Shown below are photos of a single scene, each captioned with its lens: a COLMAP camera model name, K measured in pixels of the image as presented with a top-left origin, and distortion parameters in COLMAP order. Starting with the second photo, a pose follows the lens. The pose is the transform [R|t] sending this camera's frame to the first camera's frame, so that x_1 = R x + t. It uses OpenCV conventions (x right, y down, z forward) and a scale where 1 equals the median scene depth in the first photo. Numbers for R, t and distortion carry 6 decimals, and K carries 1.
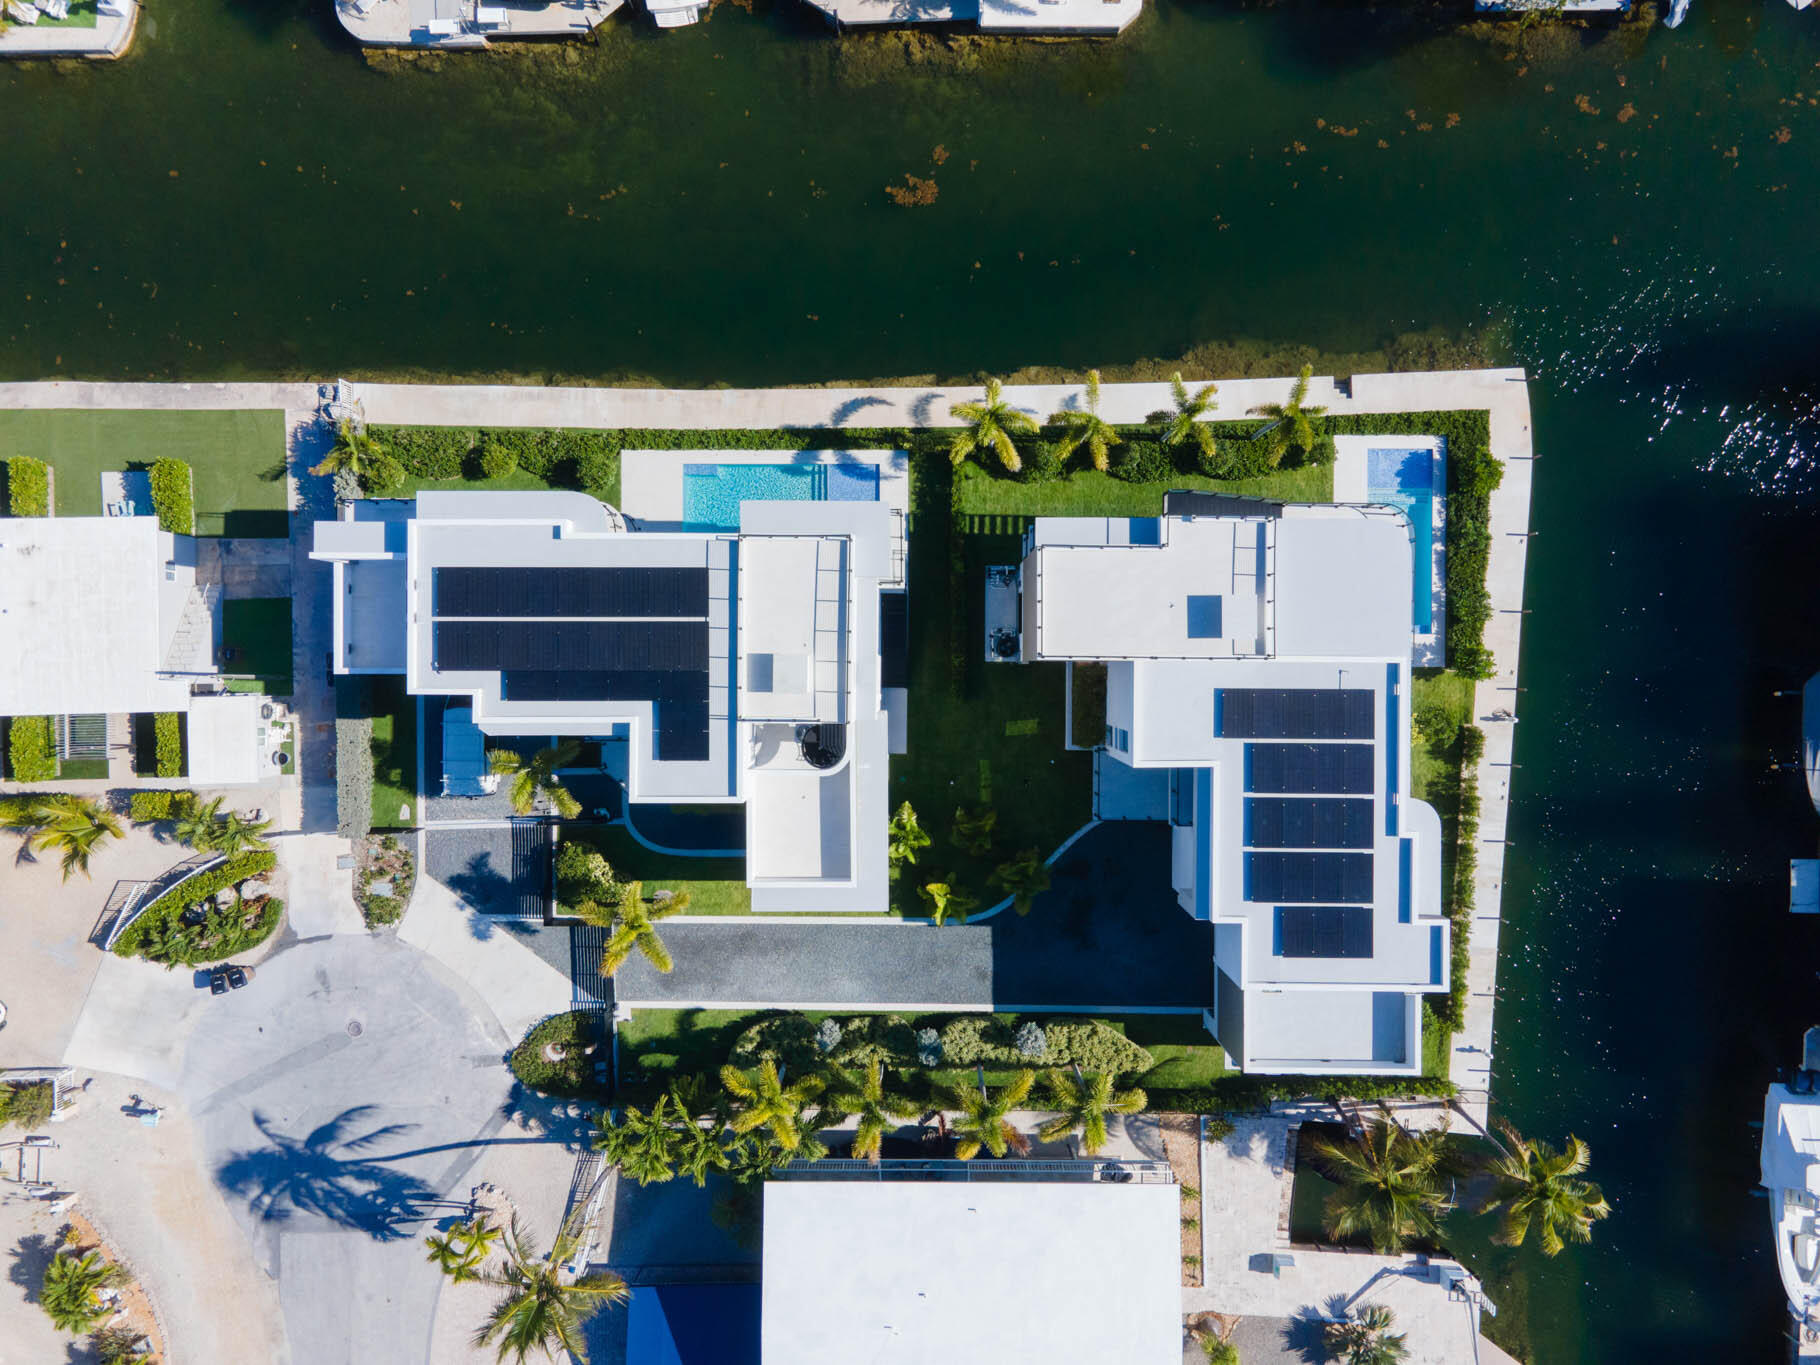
lens RADIAL K [[1329.9, 0, 914.8], [0, 1329.9, 679.0], [0, 0, 1]] dist [0.047175, -0.003429]
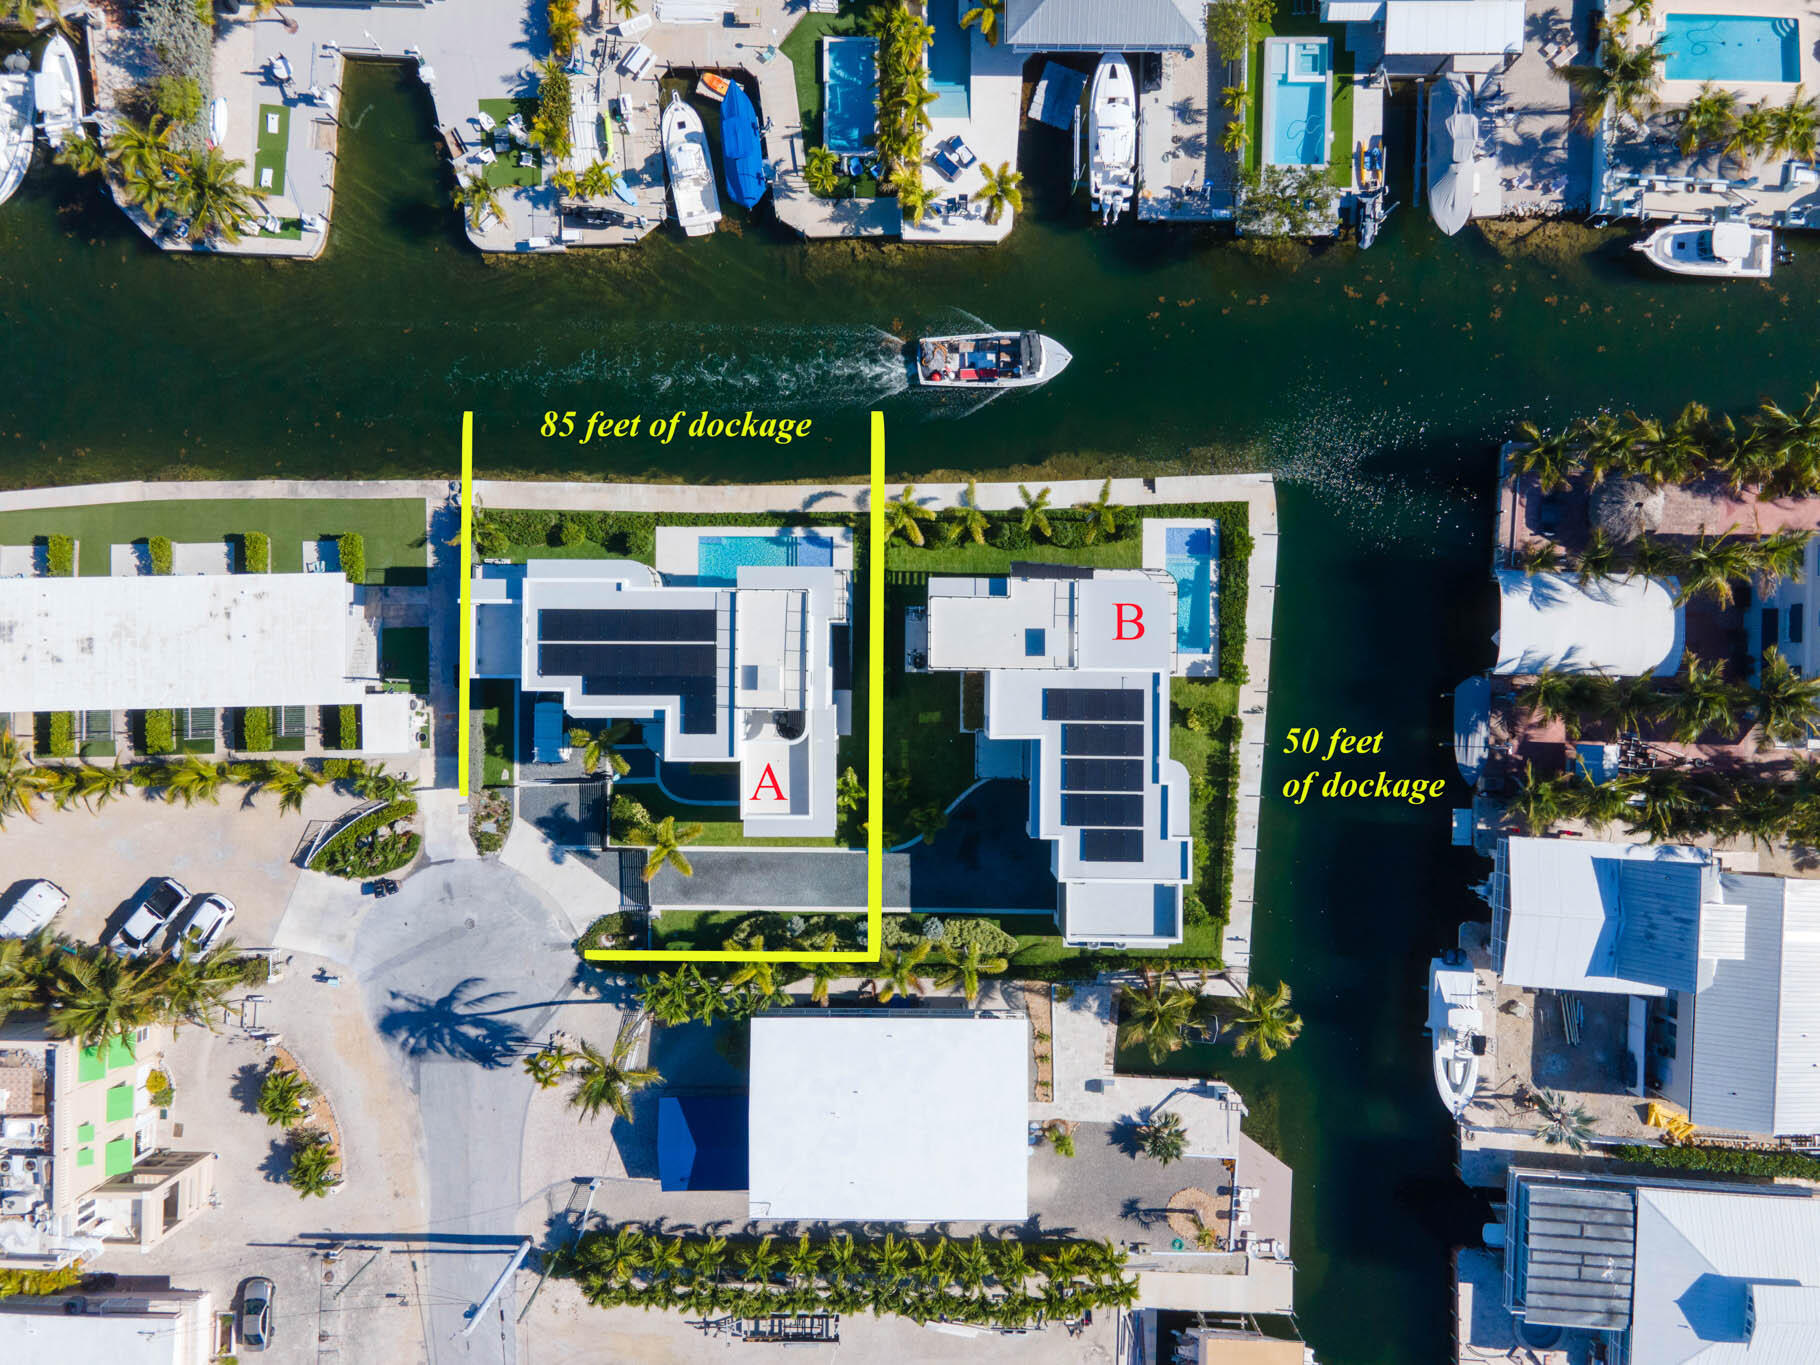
lens RADIAL K [[1329.9, 0, 914.8], [0, 1329.9, 679.0], [0, 0, 1]] dist [0.047175, -0.003429]
pose [[0.999993, 0.002677, 0.002662, 0.060100], [-0.002637, 0.999887, -0.014774, 0.016227], [-0.002702, 0.014767, 0.999887, -0.459286]]
